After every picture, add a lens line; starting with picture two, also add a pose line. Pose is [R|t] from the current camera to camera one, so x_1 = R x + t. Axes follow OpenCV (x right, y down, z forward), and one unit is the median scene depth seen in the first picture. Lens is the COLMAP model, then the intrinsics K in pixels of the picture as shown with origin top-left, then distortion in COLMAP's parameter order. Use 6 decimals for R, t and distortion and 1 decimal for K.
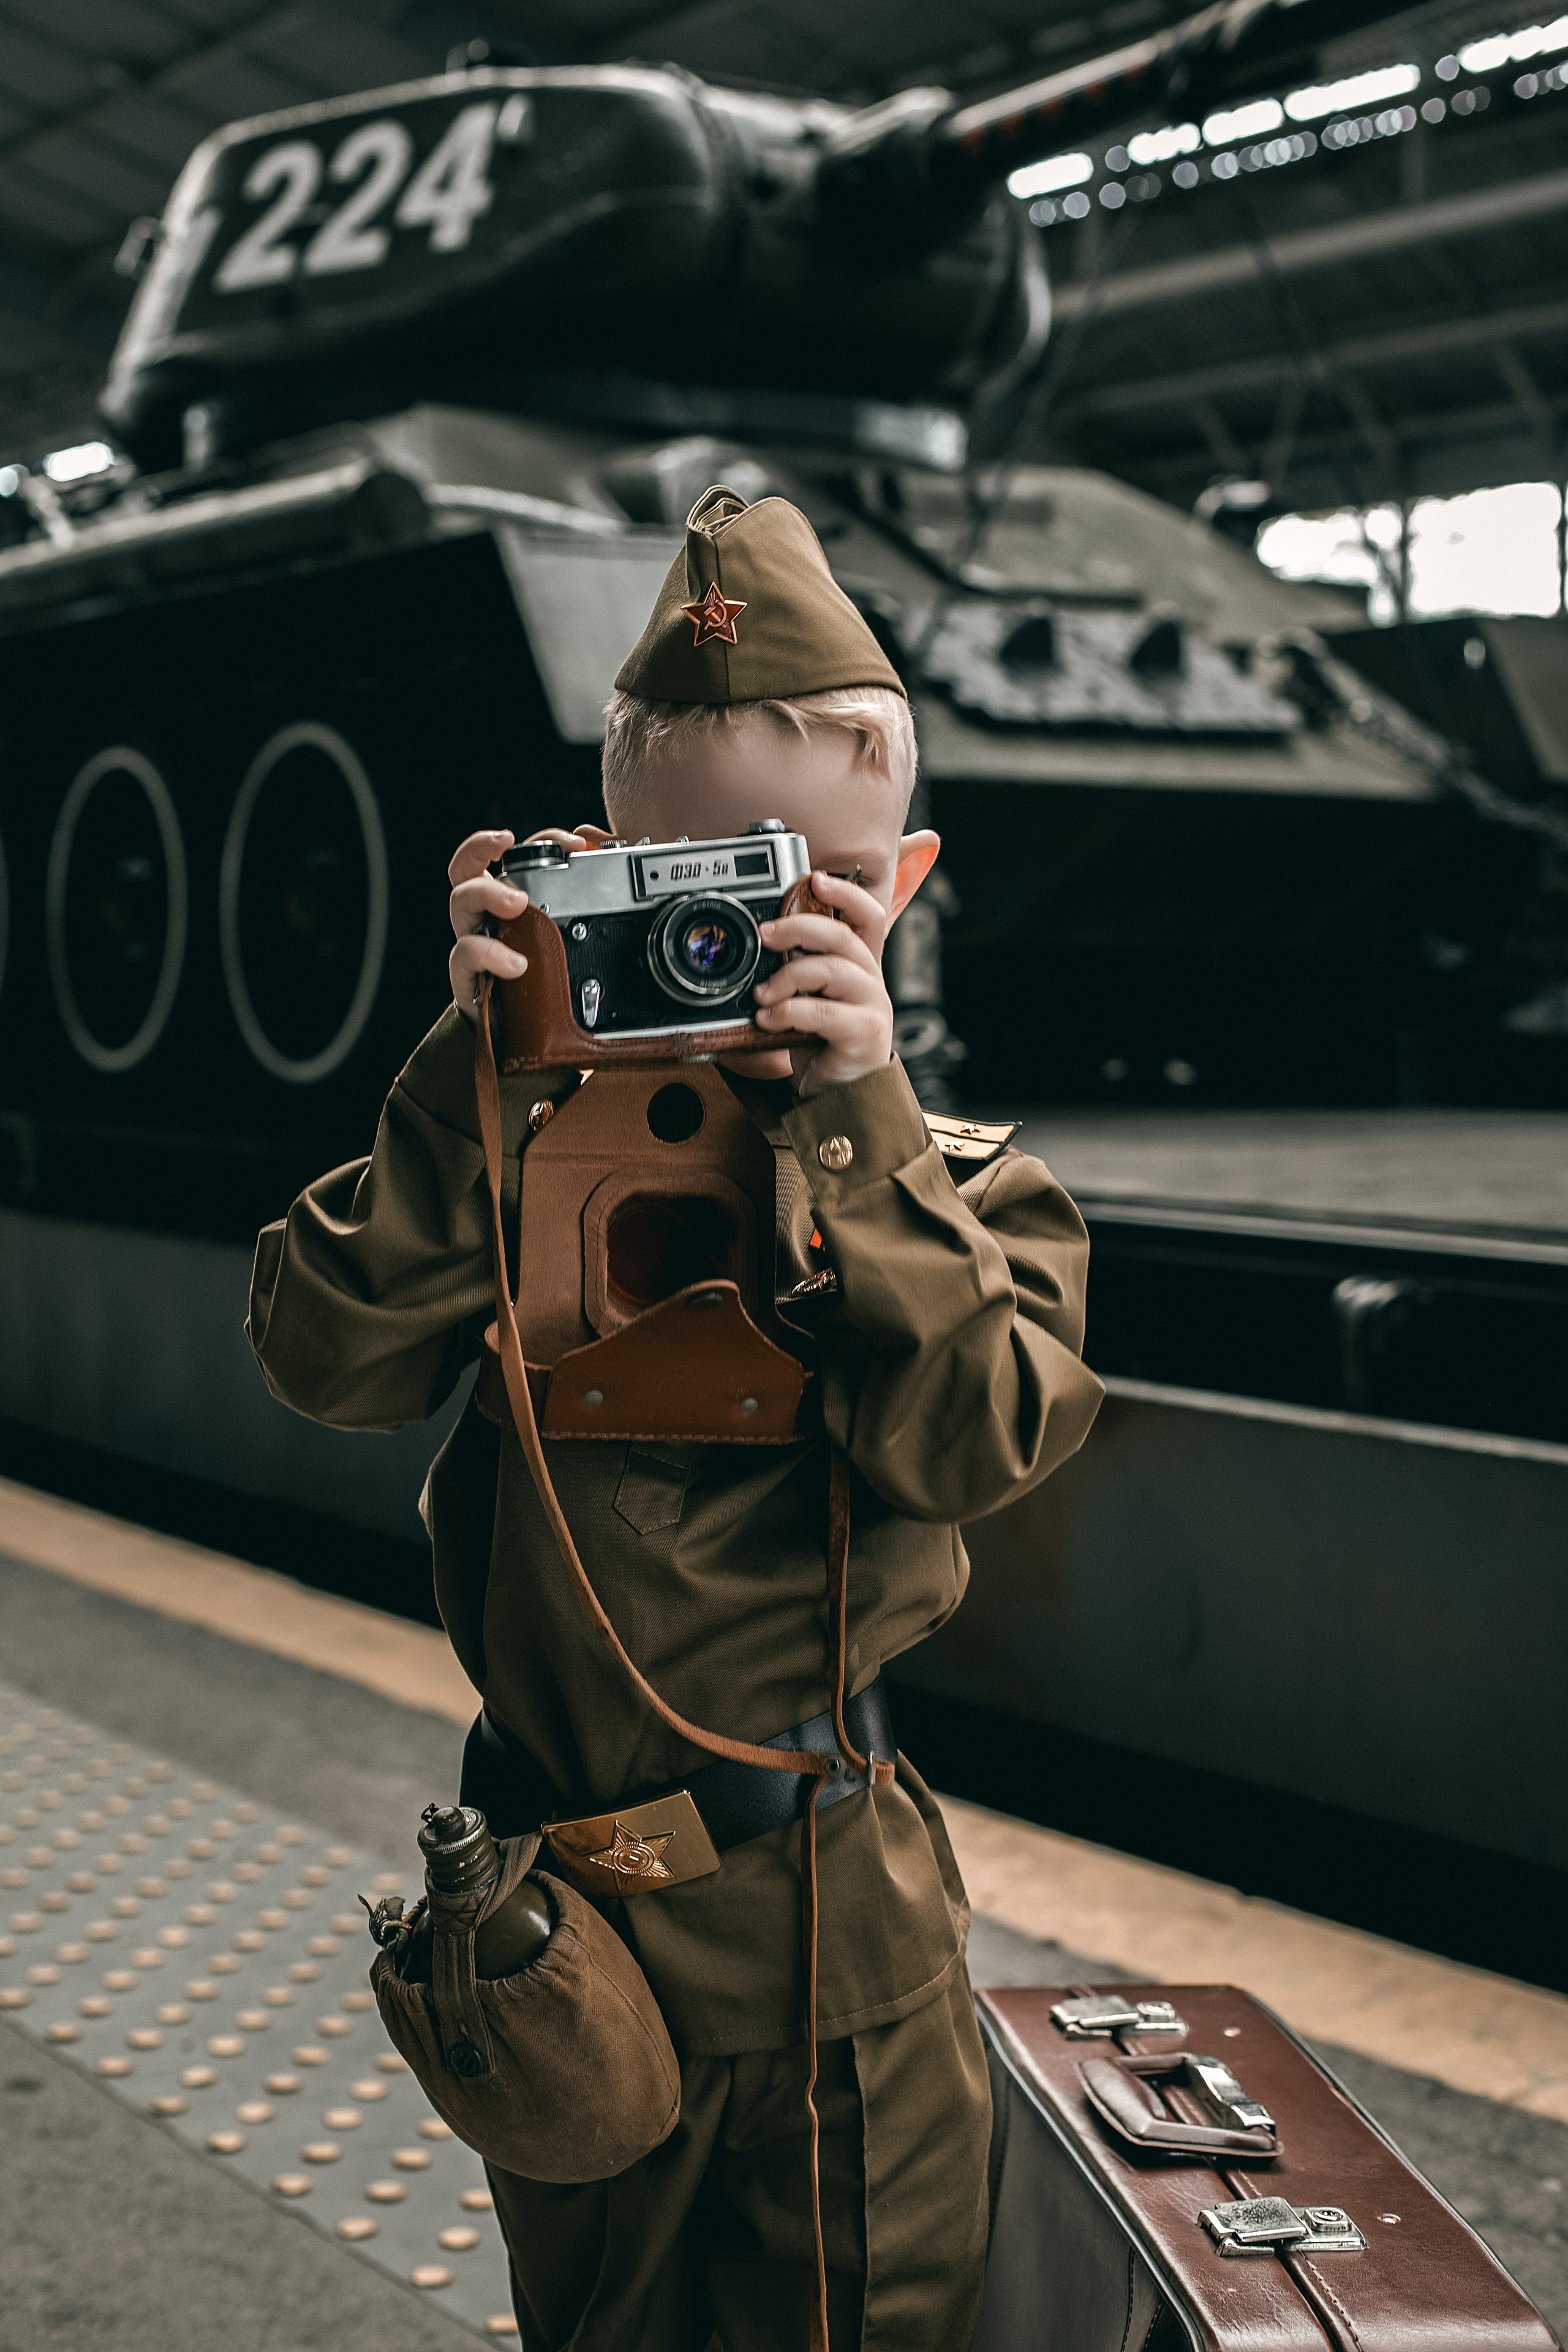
lens RADIAL K [[3459.3, 0, 784.0], [0, 3459.3, 1176.0], [0, 0, 1]] dist [-0.143038, 0.126172]
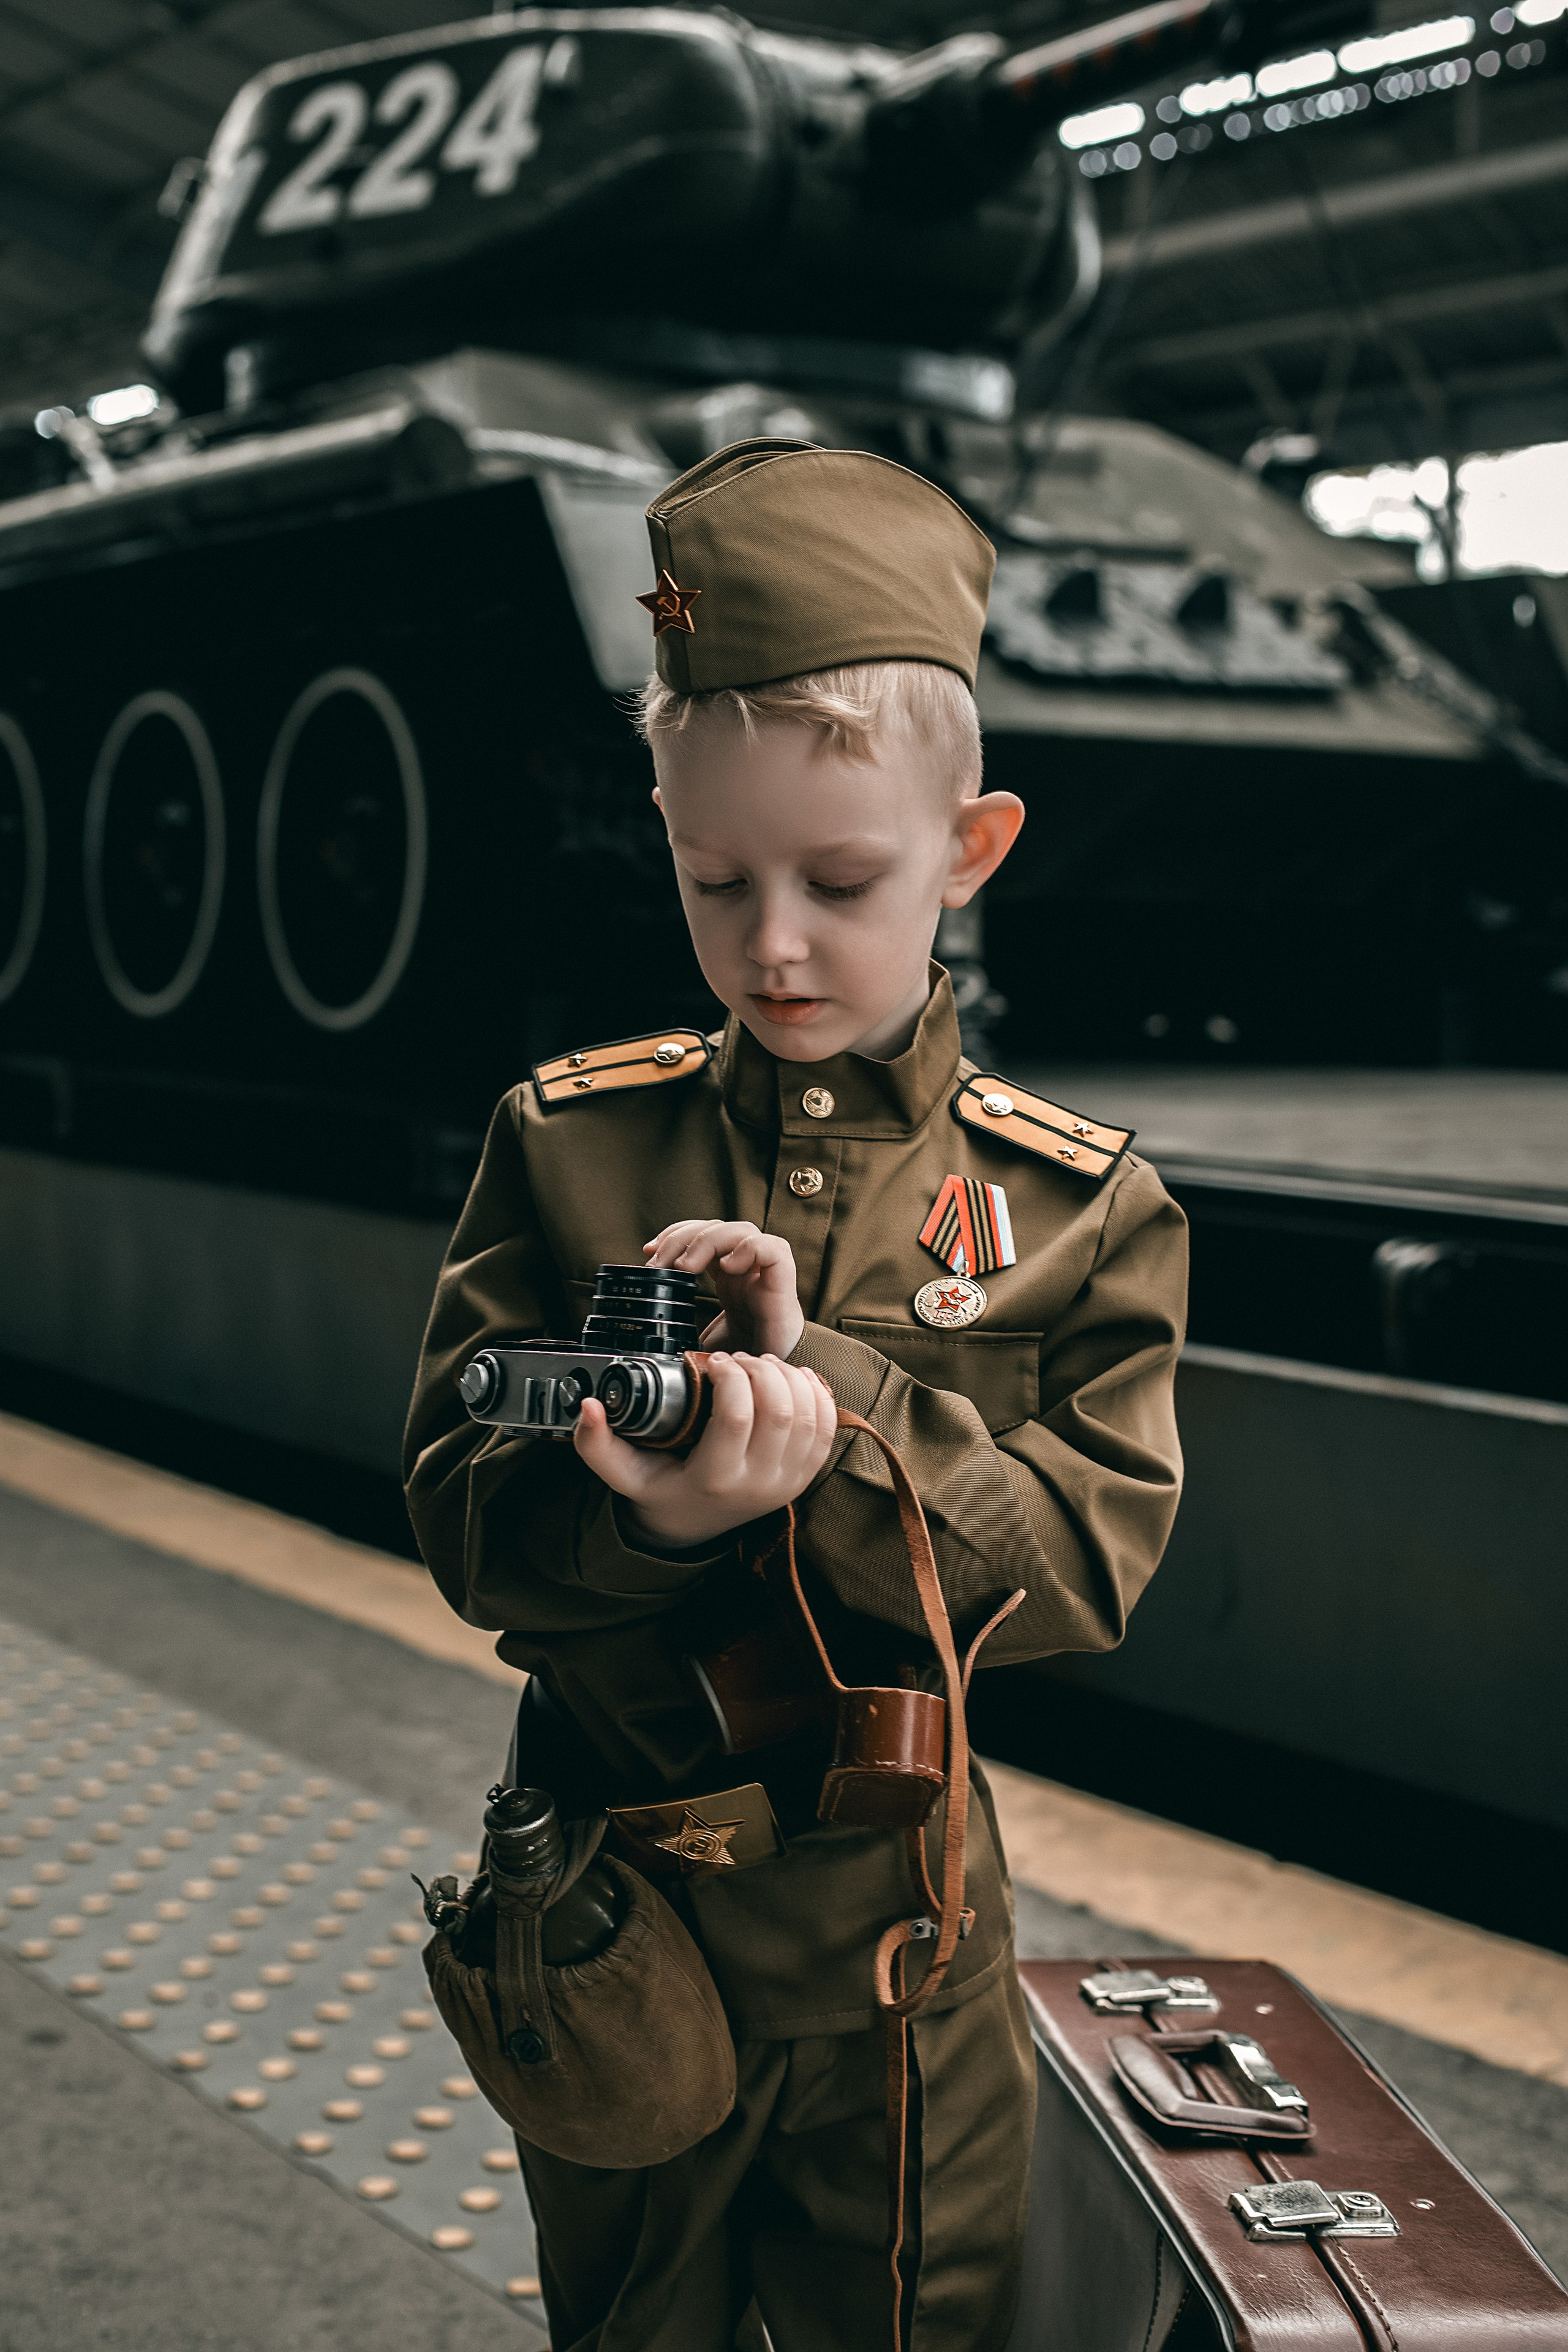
lens RADIAL K [[3462.3, 0, 784.0], [0, 3462.3, 1176.0], [0, 0, 1]] dist [-0.143403, 0.127384]
pose [[0.999875, 0.011384, -0.011015, 0.000231], [-0.011229, 0.999839, 0.014027, -0.000455], [0.011172, -0.013902, 0.999841, 0.004681]]
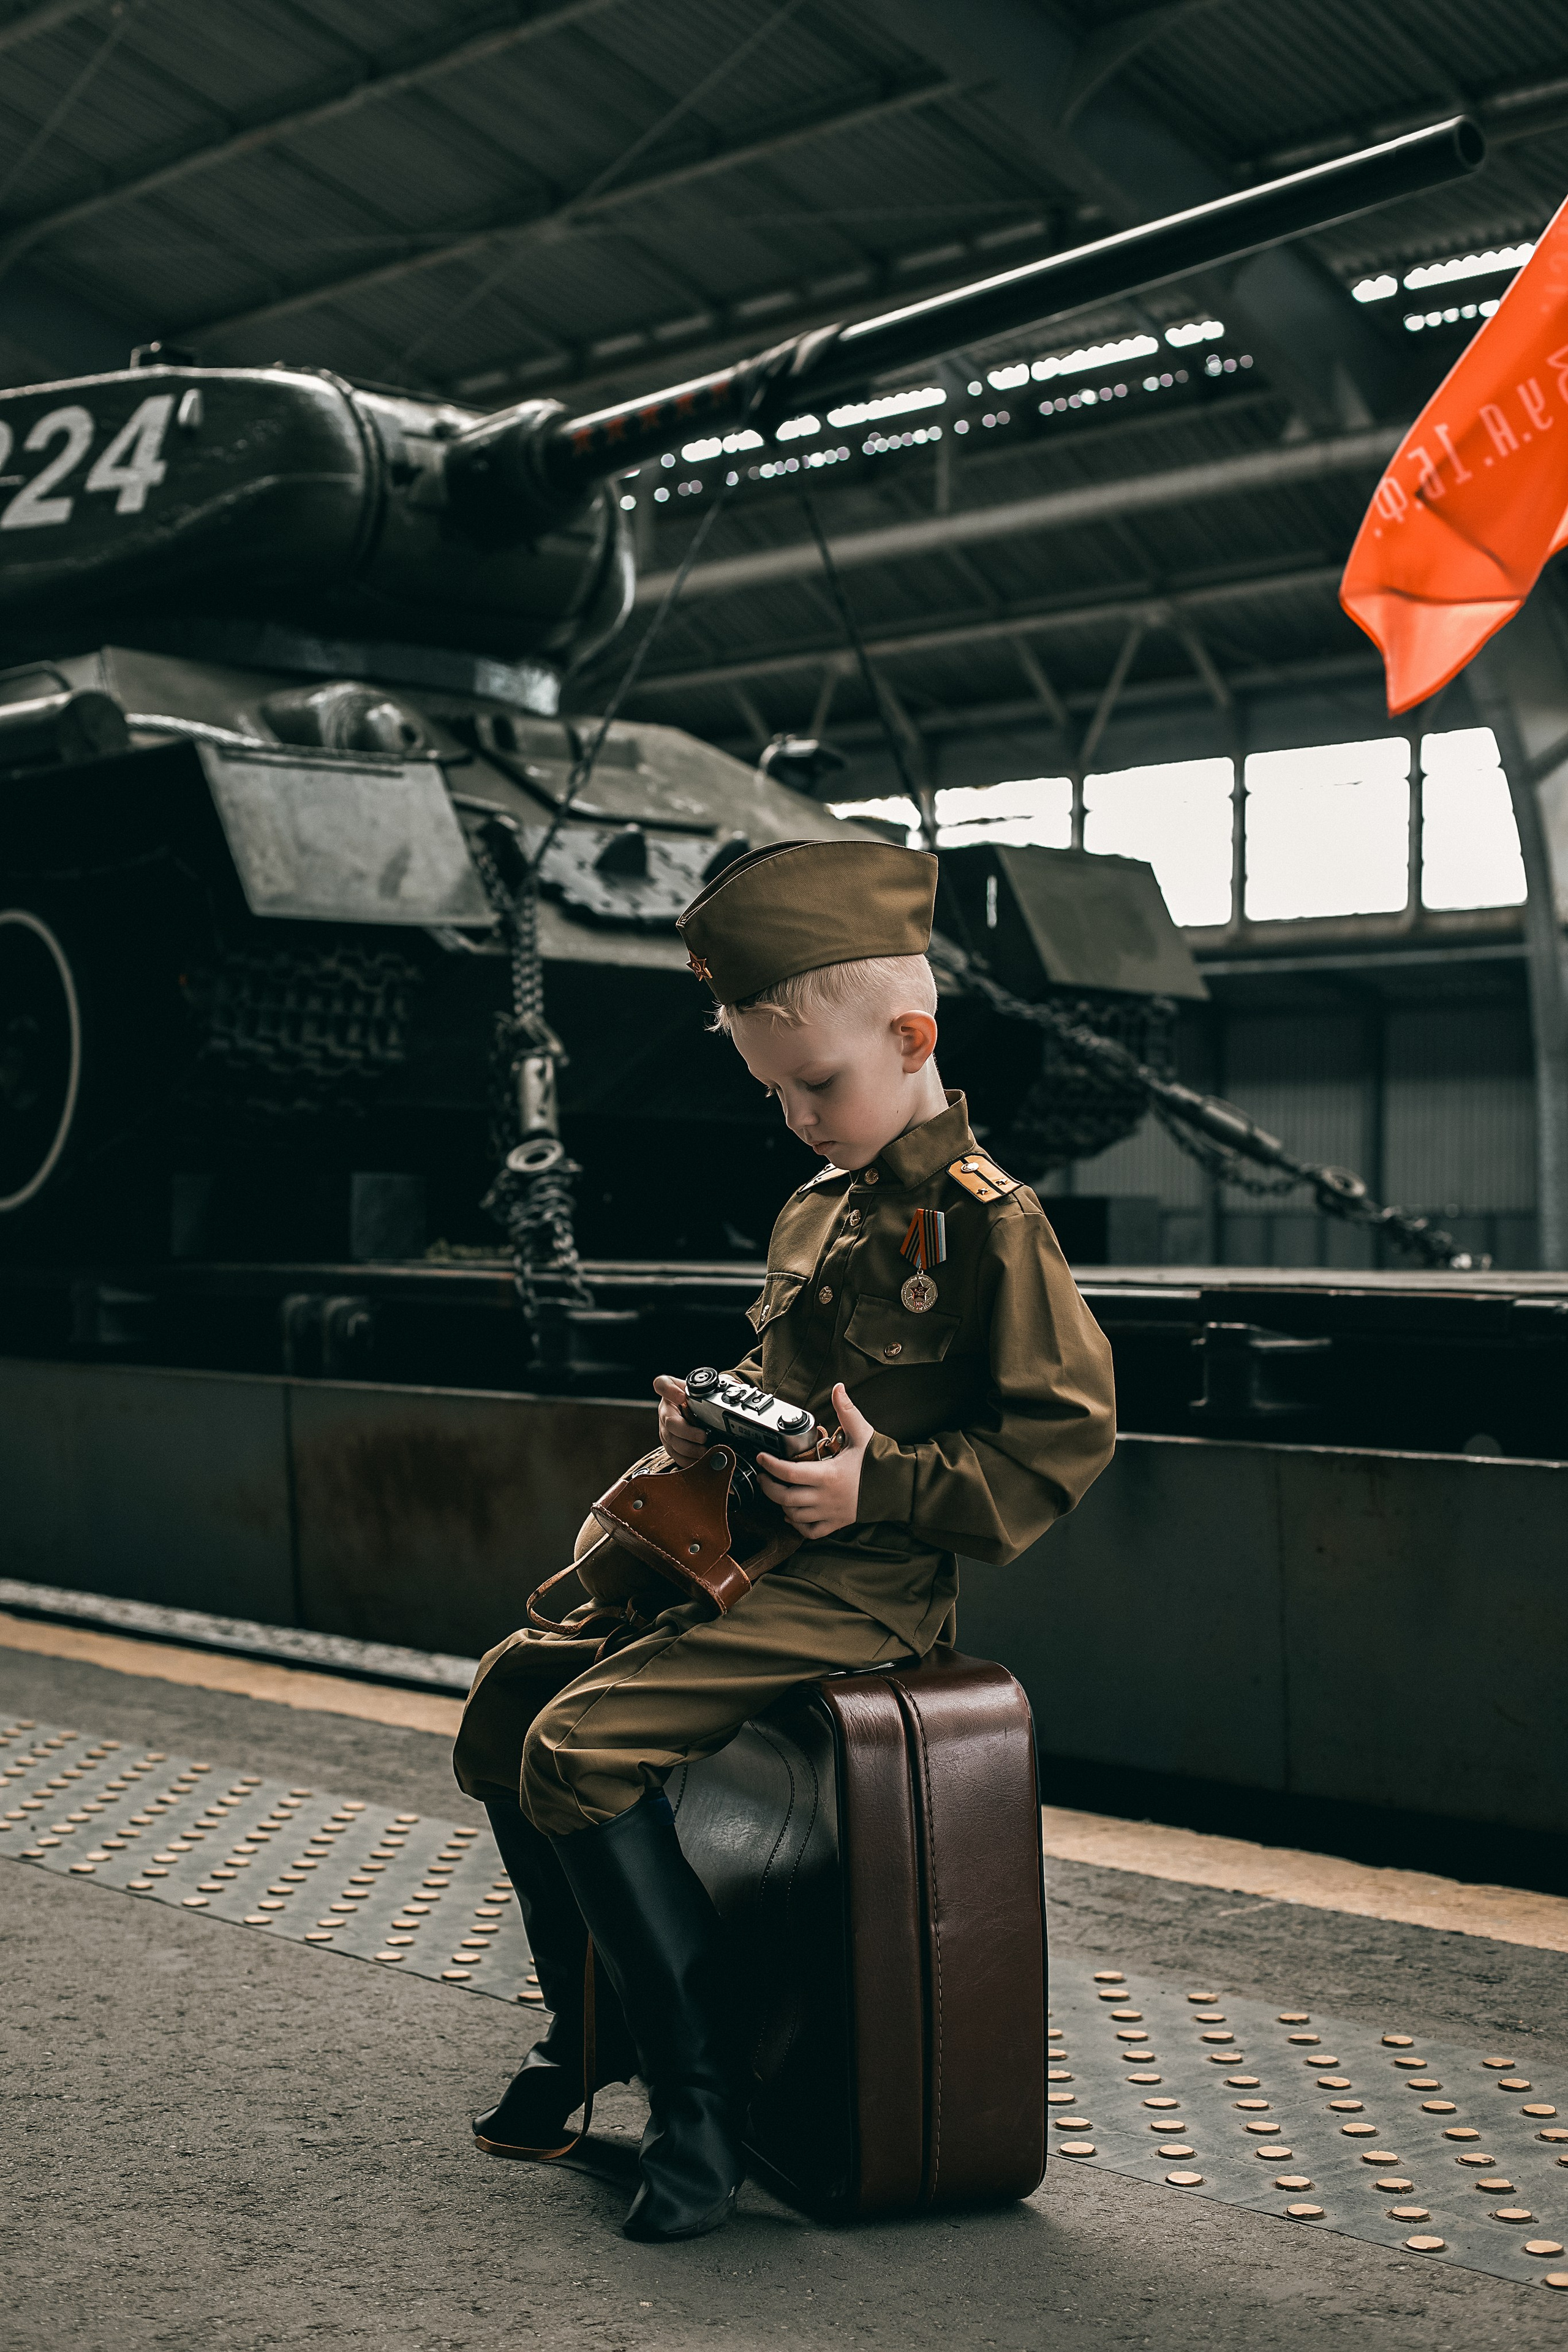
lens RADIAL K [[3420.2, 0, 750.5], [0, 3420.2, 1166.6], [0, 0, 1]] dist [-0.146519, 0.166999]
pose [[0.991790, 0.018410, 0.126544, -0.033413], [-0.007872, 0.996496, -0.083270, 0.050818], [-0.127634, 0.081590, 0.988460, -0.170000]]
